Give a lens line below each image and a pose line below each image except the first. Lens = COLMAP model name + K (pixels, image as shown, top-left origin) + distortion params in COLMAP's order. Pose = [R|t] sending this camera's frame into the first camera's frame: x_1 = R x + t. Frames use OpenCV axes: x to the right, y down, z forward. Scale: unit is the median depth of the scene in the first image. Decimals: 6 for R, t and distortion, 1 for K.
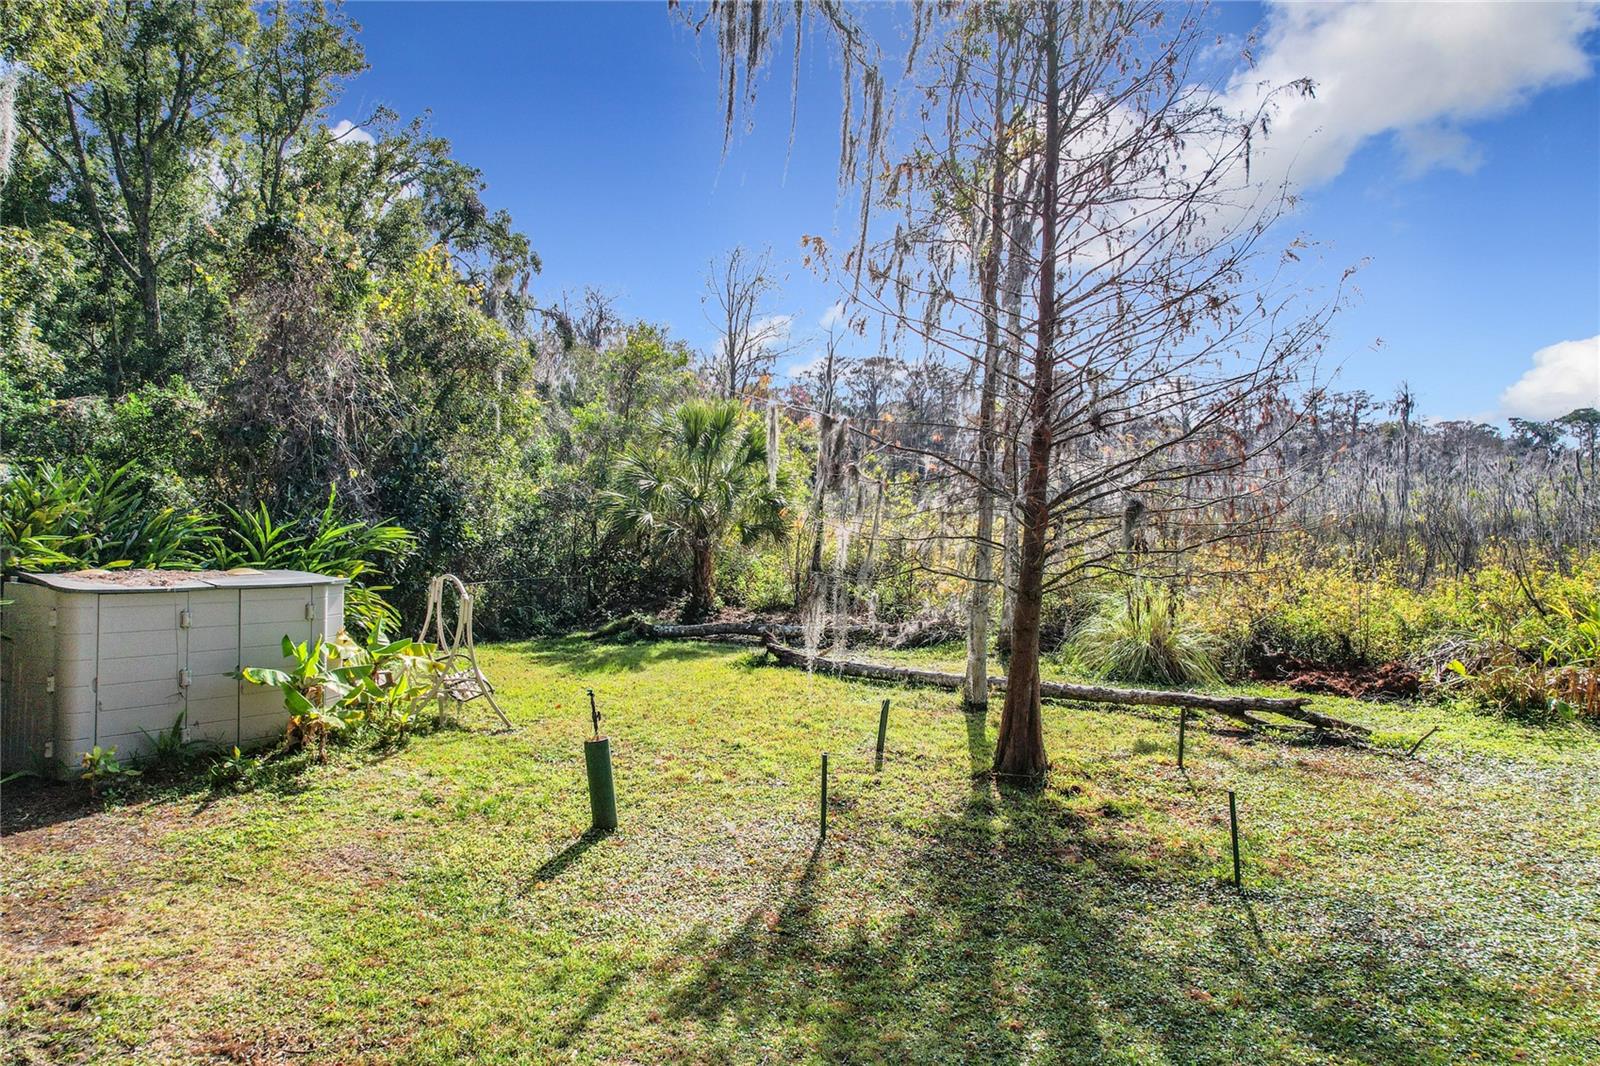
lens RADIAL K [[1026.8, 0, 804.7], [0, 1026.8, 531.2], [0, 0, 1]] dist [-0.082090, 0.074581]
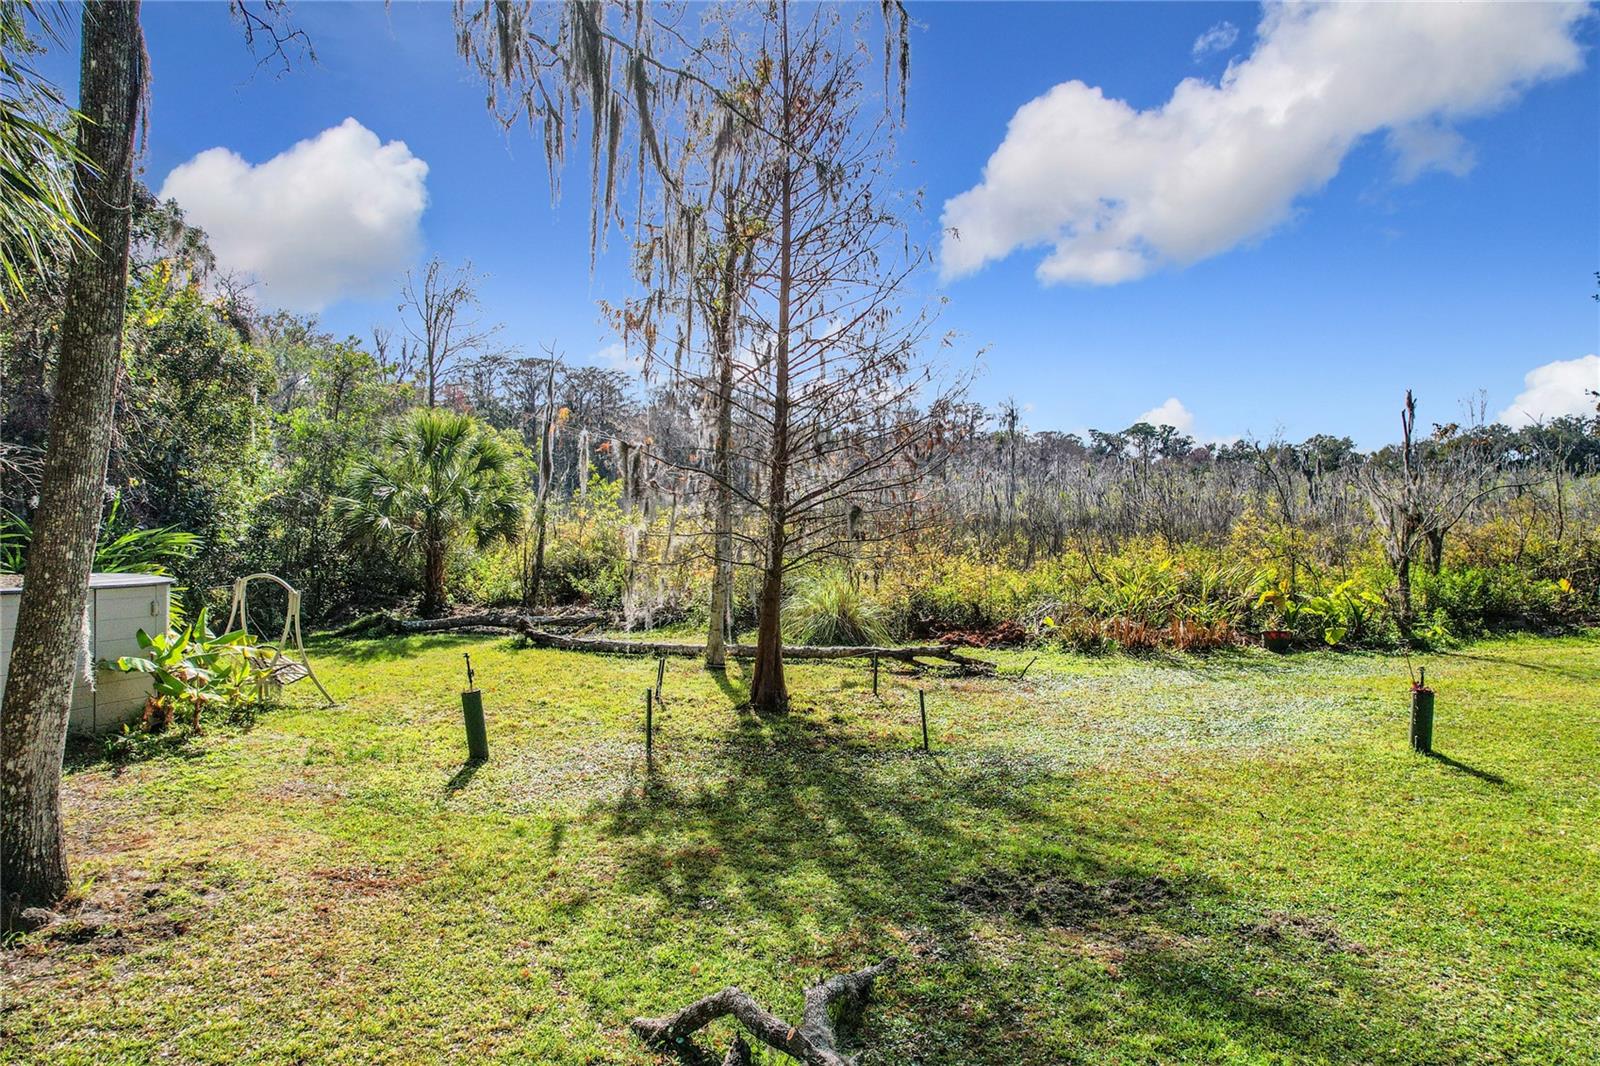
lens RADIAL K [[1026.8, 0, 804.7], [0, 1026.8, 531.2], [0, 0, 1]] dist [-0.082090, 0.074581]
pose [[0.943423, -0.013842, 0.331303, -0.143826], [0.014243, 0.999898, 0.001216, 0.002236], [-0.331286, 0.003572, 0.943524, -0.234589]]
